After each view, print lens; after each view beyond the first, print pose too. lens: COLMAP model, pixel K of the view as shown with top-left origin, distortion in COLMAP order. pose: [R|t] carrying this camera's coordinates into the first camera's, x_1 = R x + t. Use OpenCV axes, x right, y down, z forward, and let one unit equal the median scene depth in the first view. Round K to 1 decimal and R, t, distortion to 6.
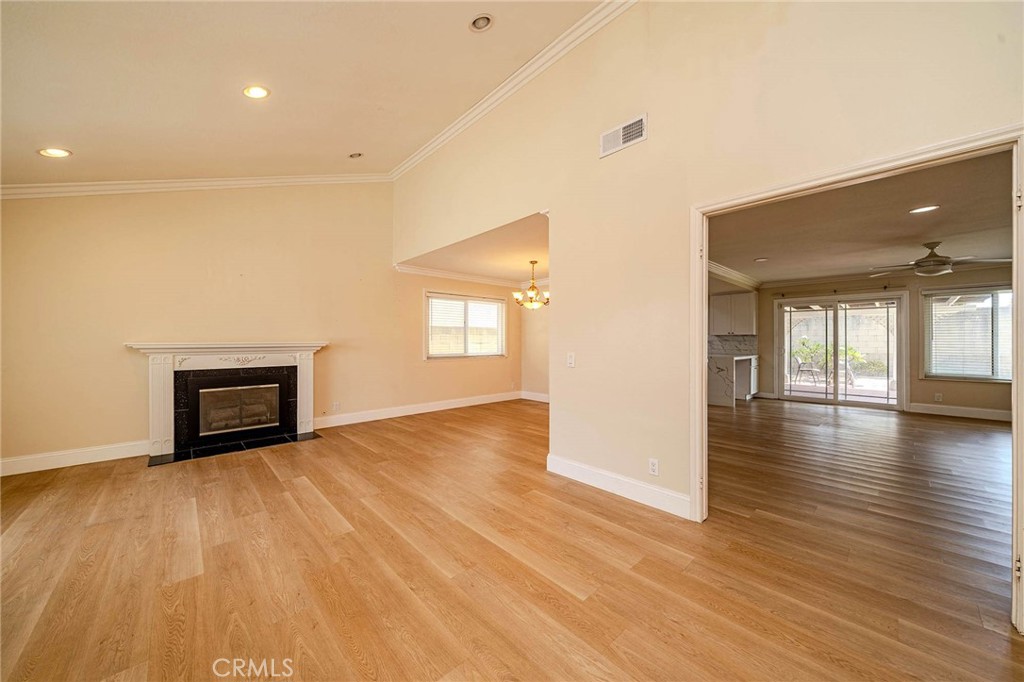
lens RADIAL K [[358.4, 0, 509.9], [0, 358.4, 340.0], [0, 0, 1]] dist [-0.000856, -0.000048]
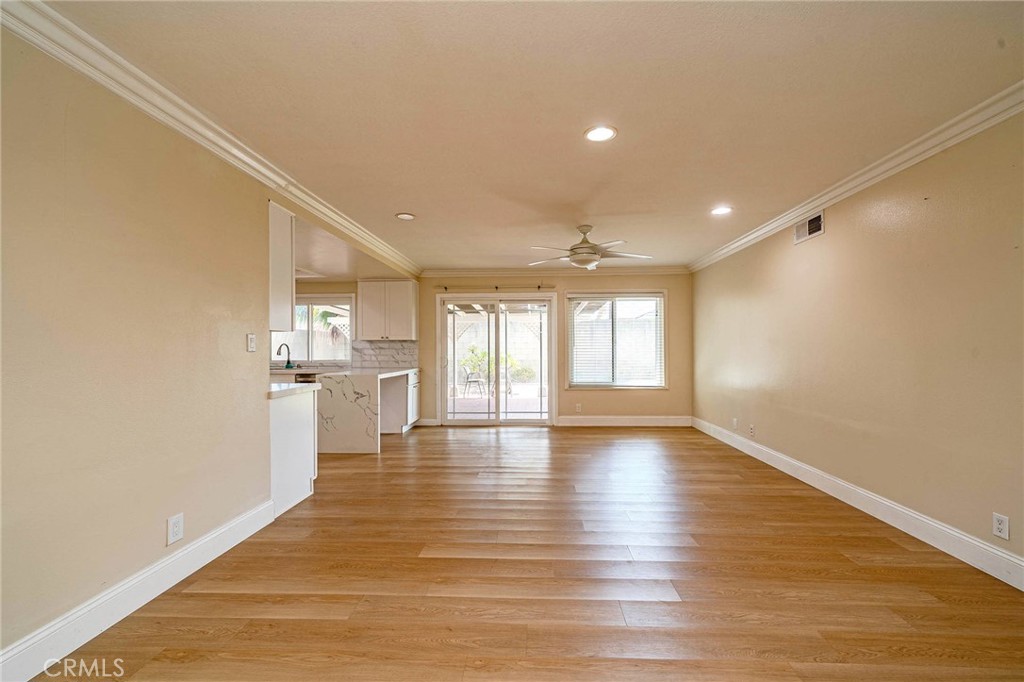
lens RADIAL K [[414.7, 0, 518.1], [0, 414.7, 347.1], [0, 0, 1]] dist [-0.000619, -0.000107]
pose [[0.707664, -0.002696, 0.706544, 0.405698], [0.003273, 0.999995, 0.000539, -0.000713], [-0.706542, 0.001931, 0.707669, 0.438415]]
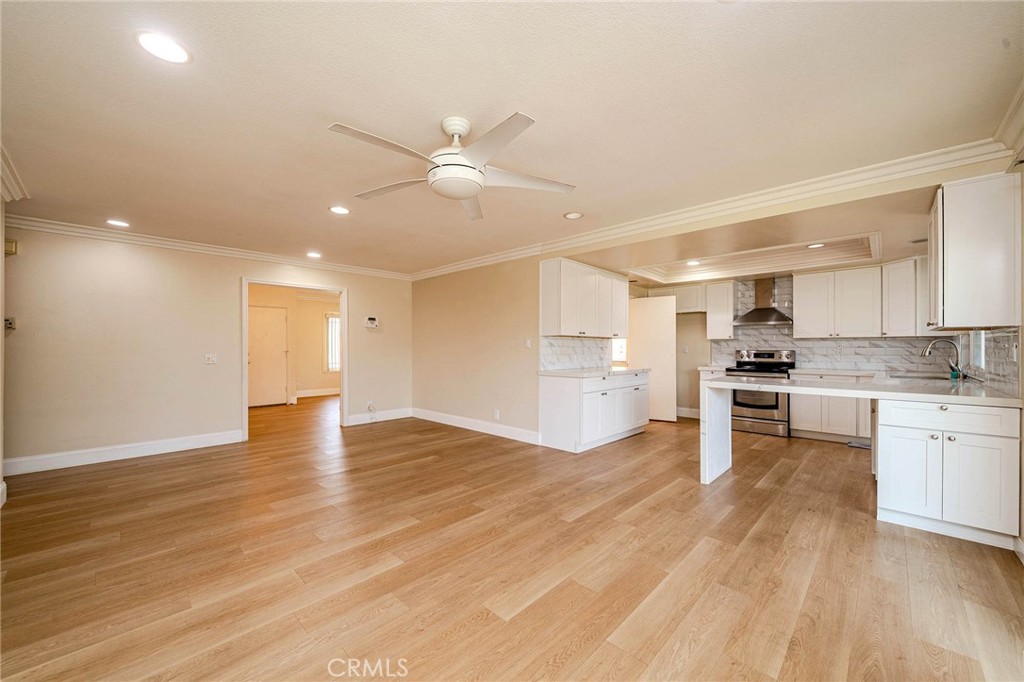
lens RADIAL K [[396.3, 0, 512.0], [0, 396.3, 341.0], [0, 0, 1]] dist [0.002857, 0.000109]
pose [[0.057403, -0.014261, -0.998249, 1.653993], [0.001001, 0.999898, -0.014227, 0.002286], [0.998351, -0.000182, 0.057411, 1.027763]]
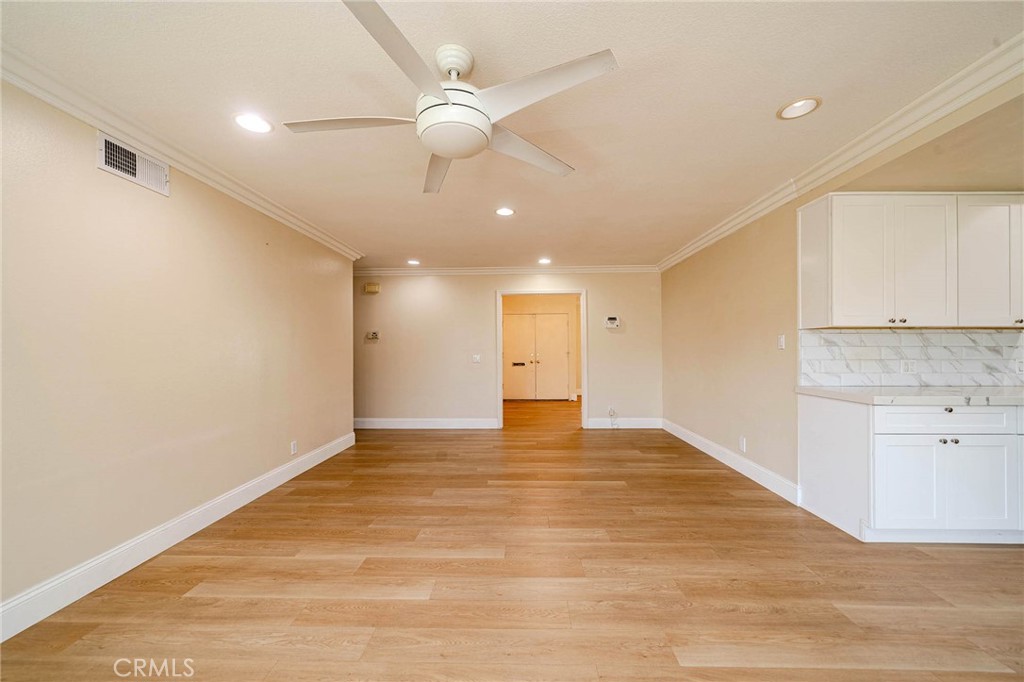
lens RADIAL K [[388.2, 0, 508.9], [0, 388.2, 344.7], [0, 0, 1]] dist [-0.001680, -0.000222]
pose [[-0.702831, -0.003011, -0.711351, 1.389532], [0.006888, 0.999915, -0.011039, 0.002504], [0.711324, -0.012659, -0.702751, 1.275629]]
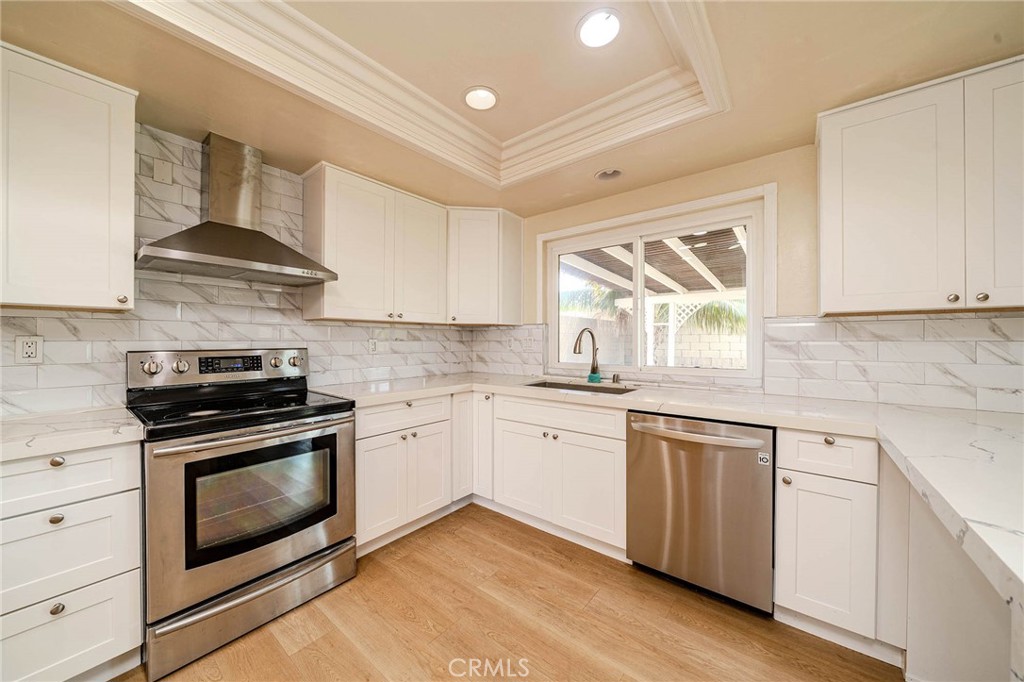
lens RADIAL K [[368.3, 0, 502.3], [0, 368.3, 338.3], [0, 0, 1]] dist [-0.007332, 0.000016]
pose [[0.991111, 0.002955, 0.133005, 0.640235], [-0.002375, 0.999987, -0.004521, 0.004242], [-0.133017, 0.004165, 0.991105, 1.474511]]
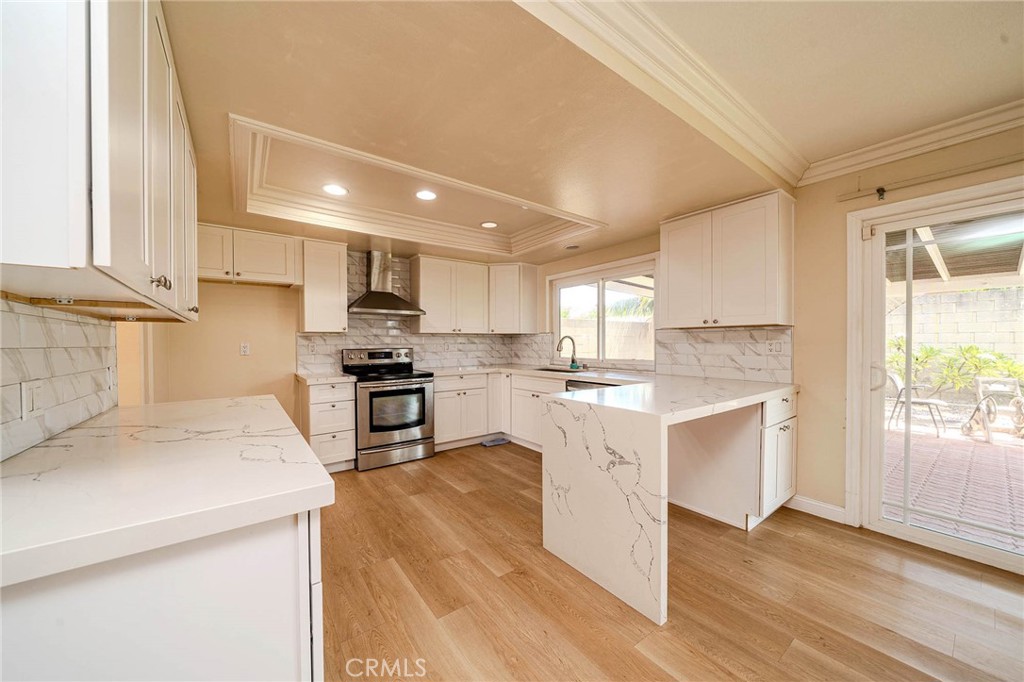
lens RADIAL K [[359.6, 0, 513.1], [0, 359.6, 344.8], [0, 0, 1]] dist [0.000022, 0.000030]
pose [[0.995852, -0.003517, -0.090919, 0.789988], [0.004244, 0.999961, 0.007807, 0.000984], [0.090888, -0.008161, 0.995828, 1.093299]]
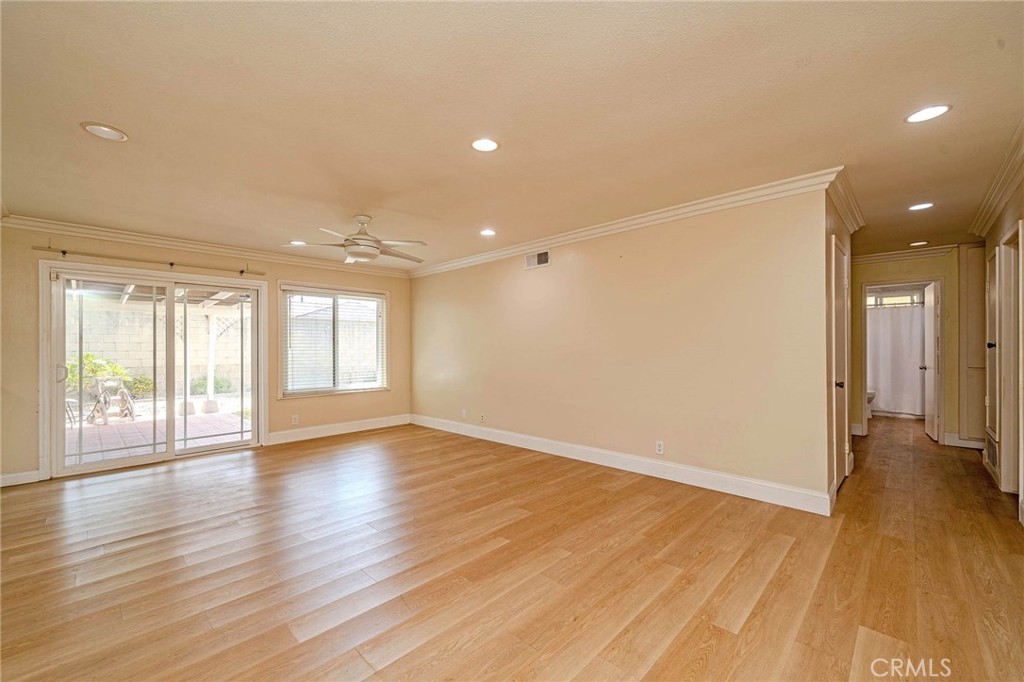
lens RADIAL K [[417.4, 0, 519.5], [0, 417.4, 344.7], [0, 0, 1]] dist [0.000109, -0.000070]
pose [[-0.068502, 0.006356, 0.997631, 0.295869], [0.002757, 0.999977, -0.006181, -0.001141], [-0.997647, 0.002327, -0.068518, 0.727489]]
